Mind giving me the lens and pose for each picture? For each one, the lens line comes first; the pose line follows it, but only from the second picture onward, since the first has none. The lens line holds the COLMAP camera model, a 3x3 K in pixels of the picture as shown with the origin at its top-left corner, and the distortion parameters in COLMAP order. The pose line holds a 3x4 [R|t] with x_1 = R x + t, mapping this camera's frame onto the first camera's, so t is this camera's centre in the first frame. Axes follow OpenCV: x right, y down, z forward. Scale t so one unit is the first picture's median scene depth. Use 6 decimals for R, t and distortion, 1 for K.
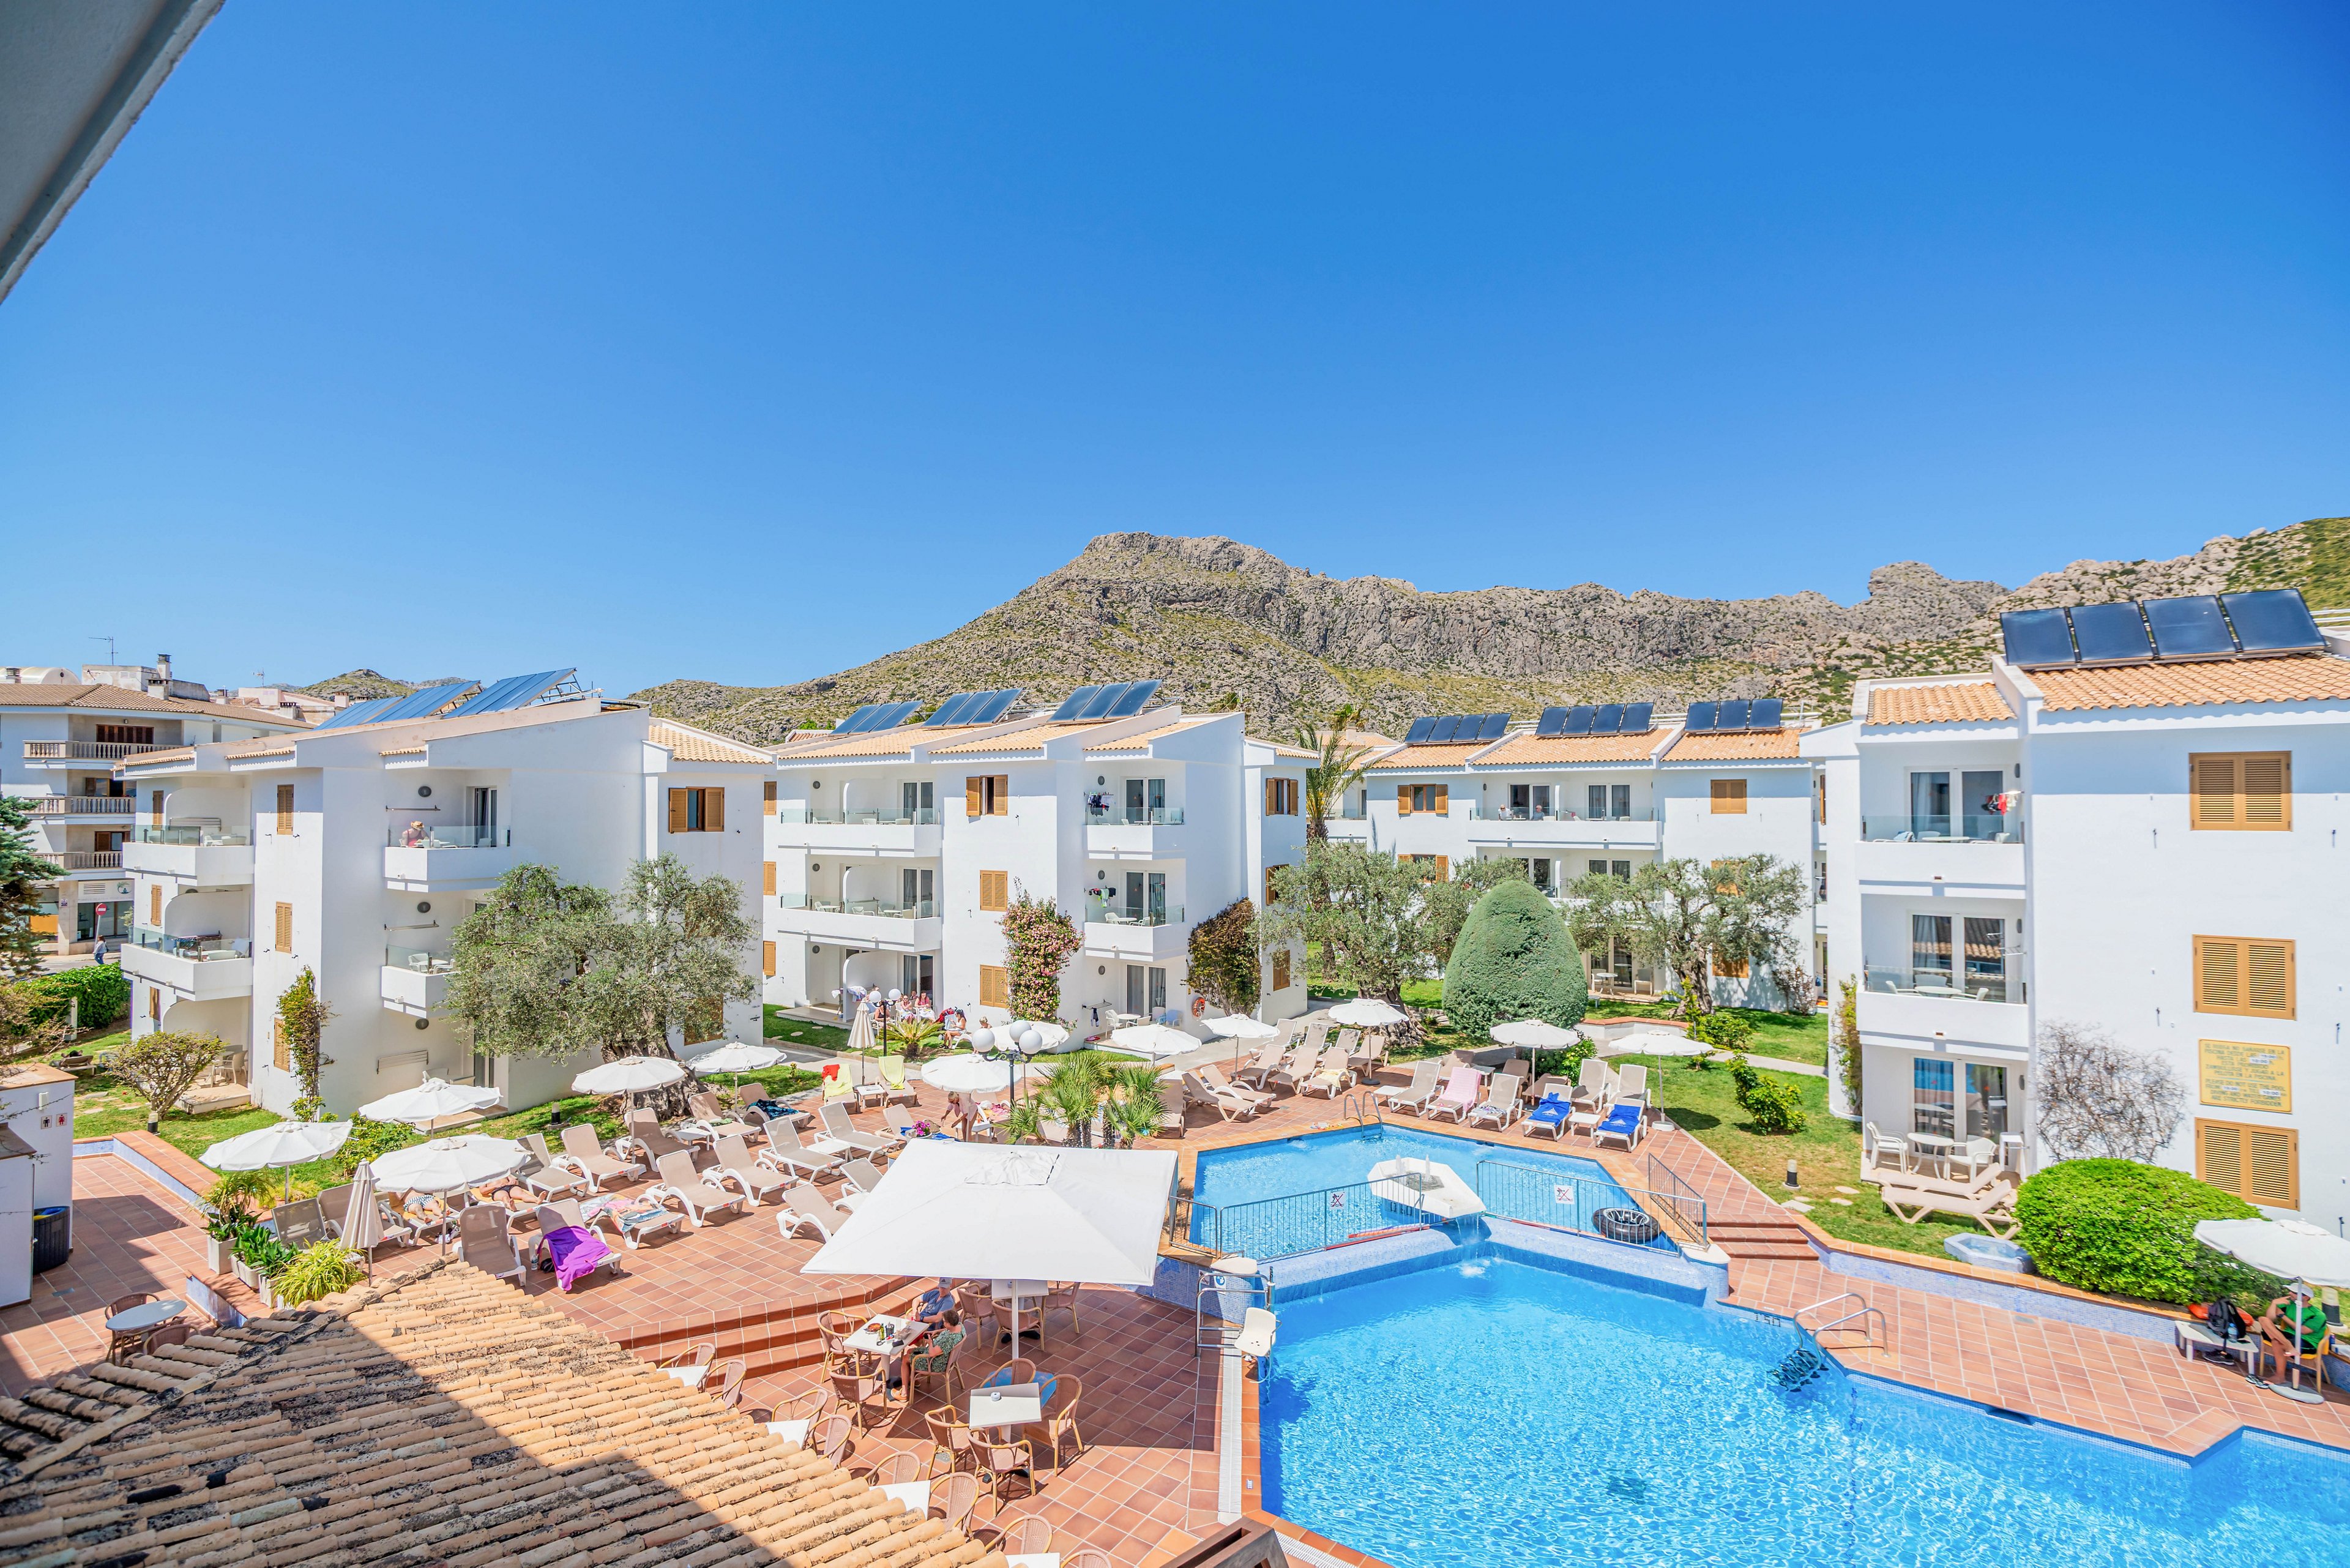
lens RADIAL K [[1054.2, 0, 1175.0], [0, 1054.2, 784.0], [0, 0, 1]] dist [-0.000919, -0.000034]
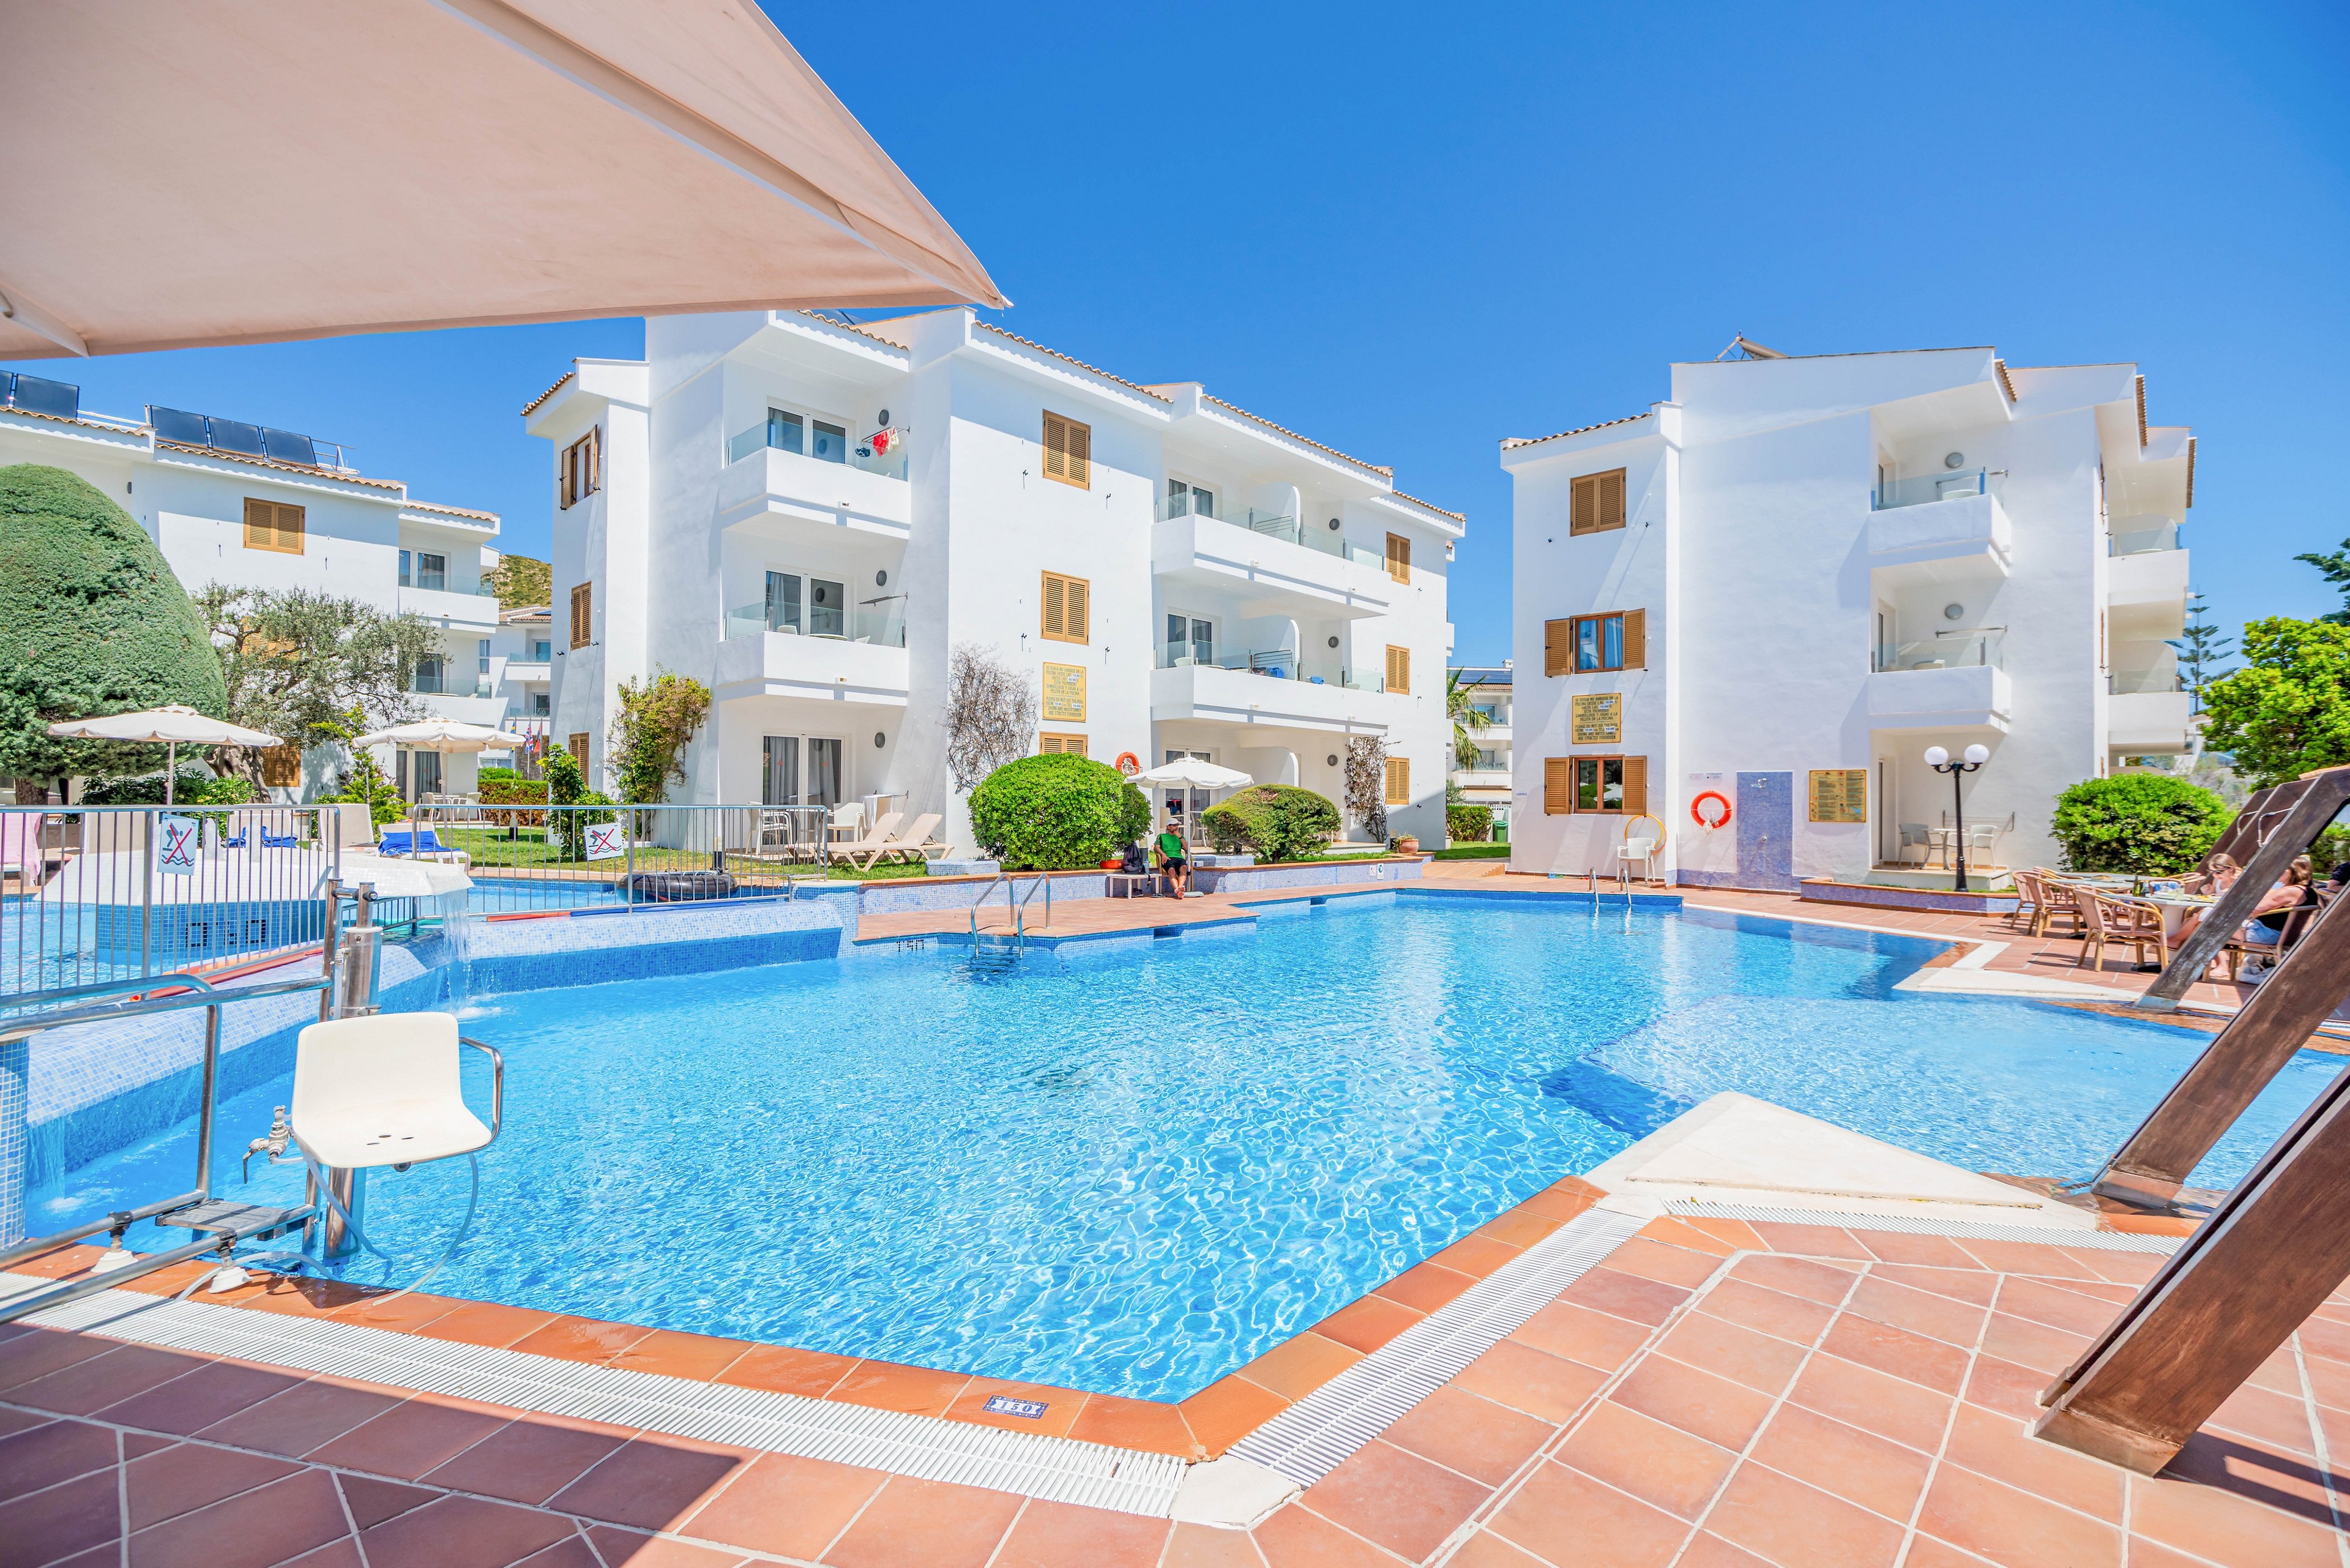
lens RADIAL K [[1054.2, 0, 1175.0], [0, 1054.2, 784.0], [0, 0, 1]] dist [-0.000919, -0.000034]
pose [[0.173141, 0.014726, 0.984787, -0.096632], [-0.026848, 0.999587, -0.010228, 0.349511], [-0.984531, -0.024668, 0.173464, 0.611864]]
